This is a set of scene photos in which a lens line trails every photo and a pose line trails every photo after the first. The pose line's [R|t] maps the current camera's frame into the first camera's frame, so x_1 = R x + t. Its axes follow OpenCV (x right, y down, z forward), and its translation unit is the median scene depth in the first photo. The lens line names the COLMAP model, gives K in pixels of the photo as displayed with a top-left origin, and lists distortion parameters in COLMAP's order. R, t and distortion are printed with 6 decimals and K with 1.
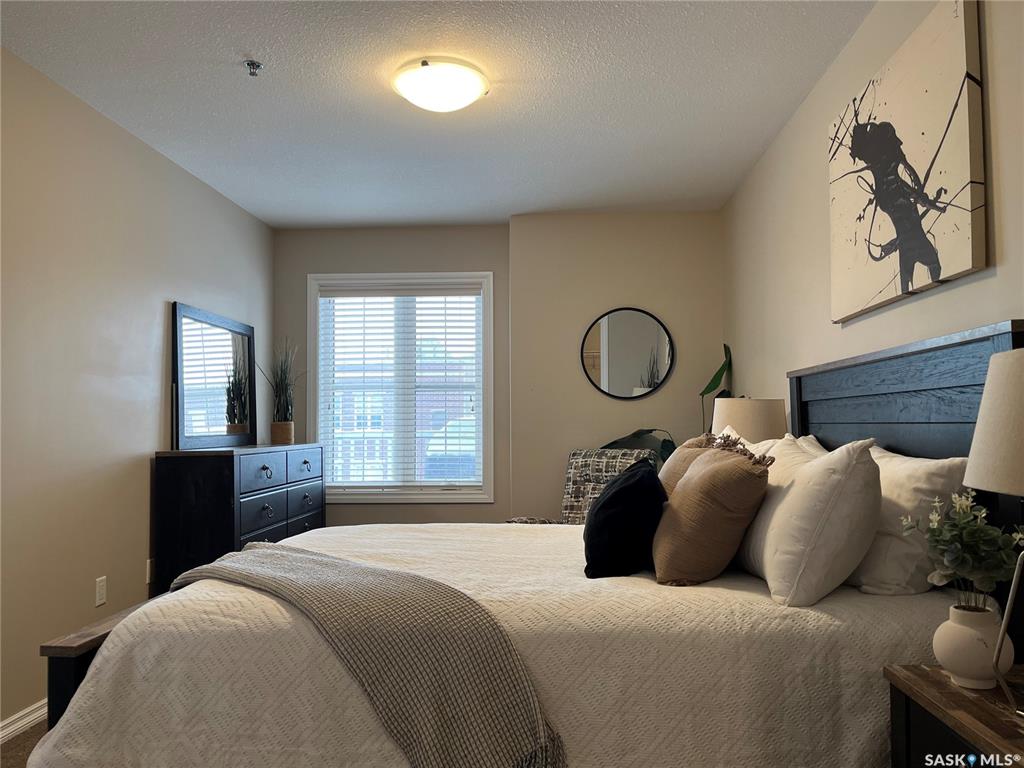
lens RADIAL K [[773.0, 0, 514.8], [0, 773.0, 387.8], [0, 0, 1]] dist [0.055728, -0.076753]
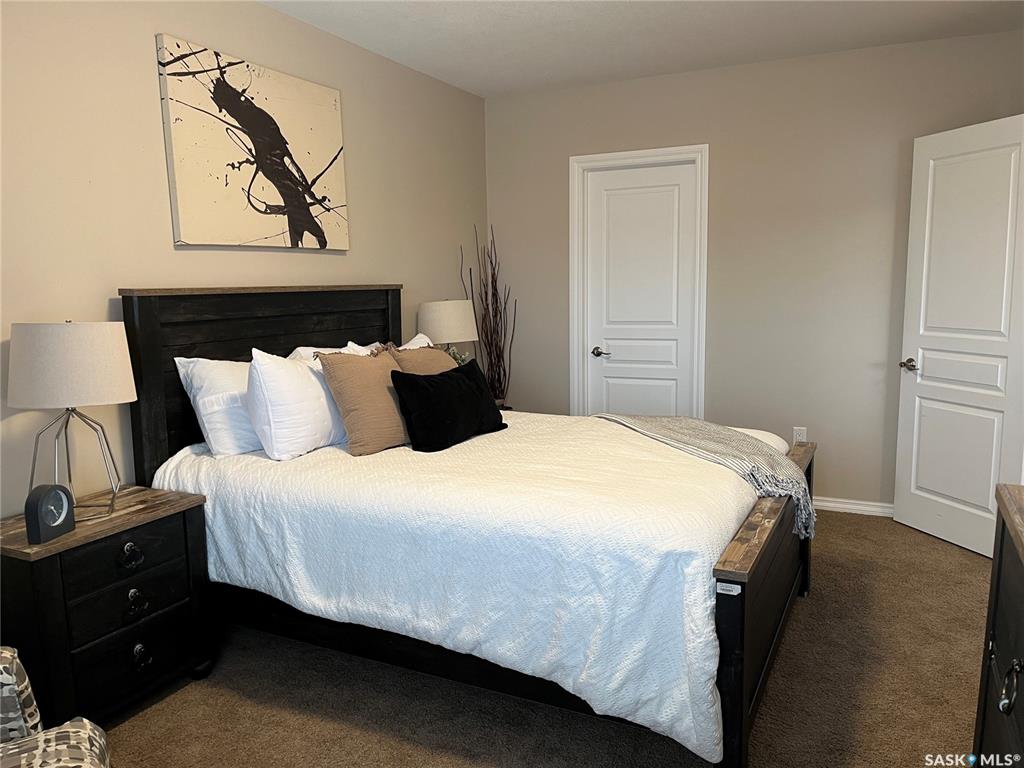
lens RADIAL K [[773.0, 0, 512.3], [0, 773.0, 385.8], [0, 0, 1]] dist [0.055728, -0.076753]
pose [[-0.921450, -0.032381, 0.387146, -0.456923], [0.002872, 0.995925, 0.090135, 0.011691], [-0.388487, 0.084166, -0.917602, 2.109692]]
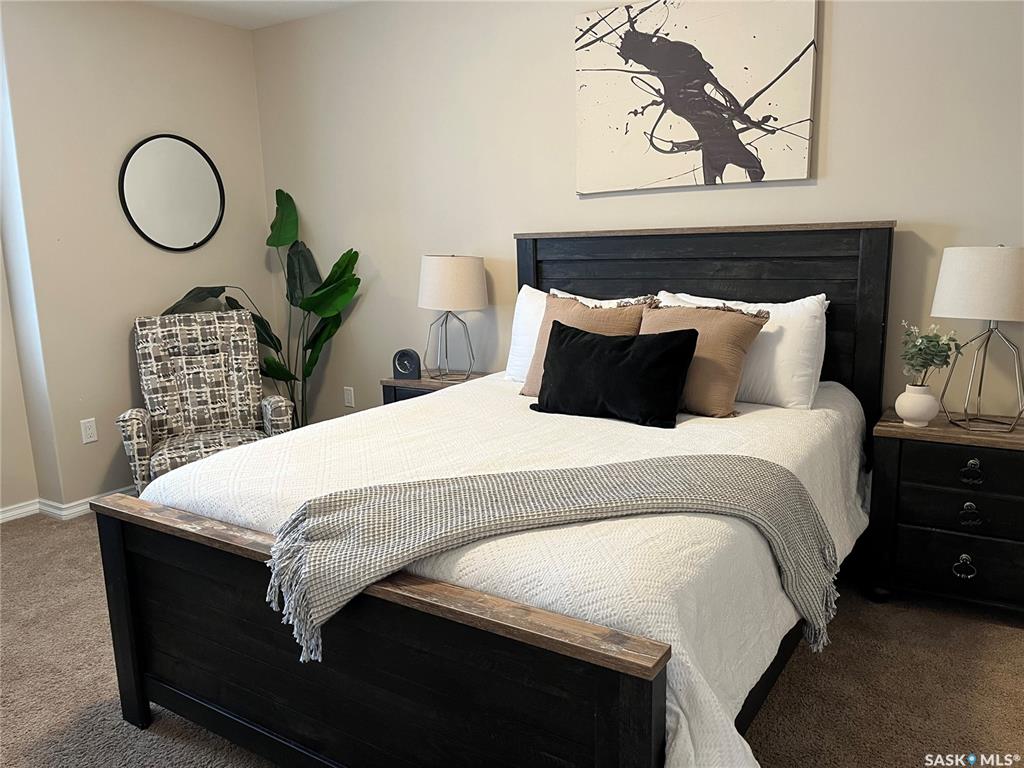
lens RADIAL K [[773.0, 0, 516.5], [0, 773.0, 384.3], [0, 0, 1]] dist [0.055728, -0.076753]
pose [[0.489069, -0.165545, 0.856391, -0.854507], [-0.019506, 0.979503, 0.200483, -0.040641], [-0.872027, -0.114755, 0.475816, 0.563070]]
